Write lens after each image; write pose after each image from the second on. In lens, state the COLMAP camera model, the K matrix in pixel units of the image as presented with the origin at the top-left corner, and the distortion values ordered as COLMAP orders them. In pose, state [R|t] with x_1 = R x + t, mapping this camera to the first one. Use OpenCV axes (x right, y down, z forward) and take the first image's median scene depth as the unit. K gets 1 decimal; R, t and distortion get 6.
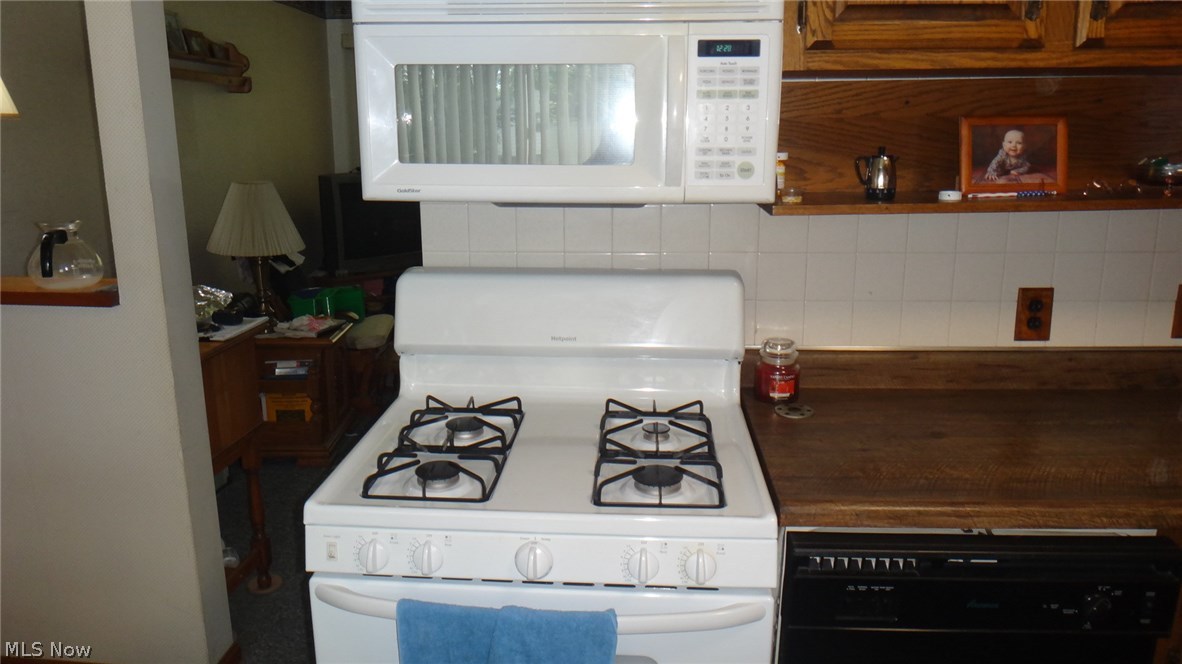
lens RADIAL K [[826.6, 0, 591.0], [0, 826.6, 332.0], [0, 0, 1]] dist [0.005833, -0.039527]
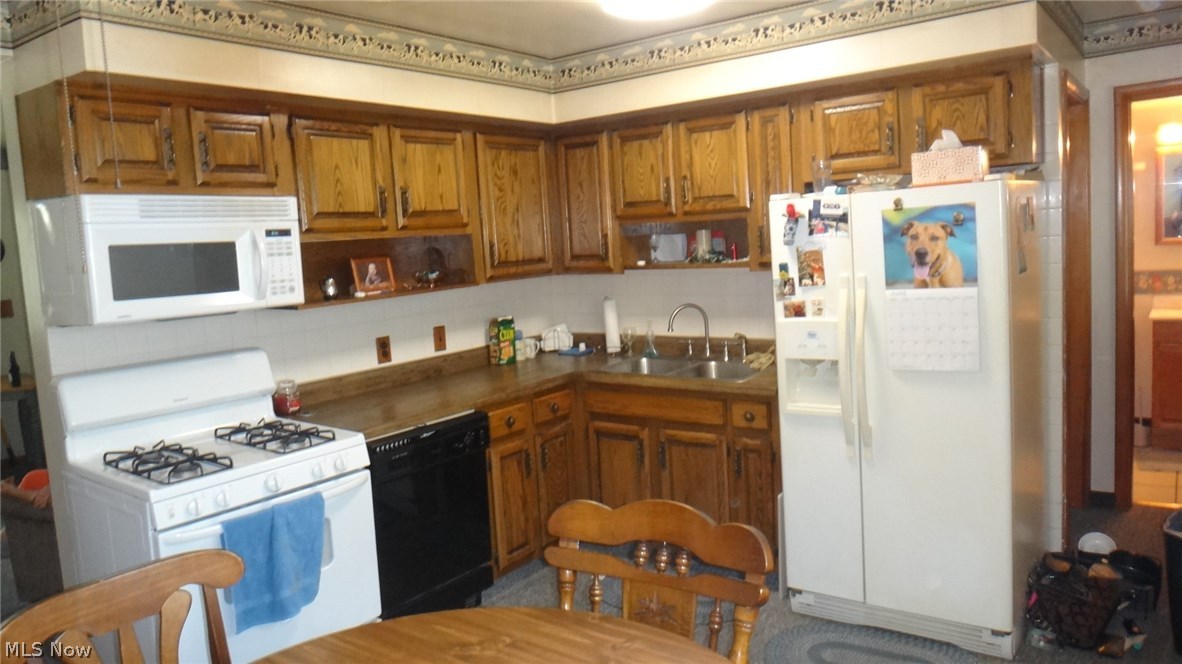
lens RADIAL K [[862.8, 0, 591.0], [0, 862.8, 332.0], [0, 0, 1]] dist [-0.000913, -0.000855]
pose [[0.540089, -0.115938, 0.833584, -1.215222], [0.242414, 0.969920, -0.022163, 0.136131], [-0.805940, 0.214043, 0.551948, -0.765777]]
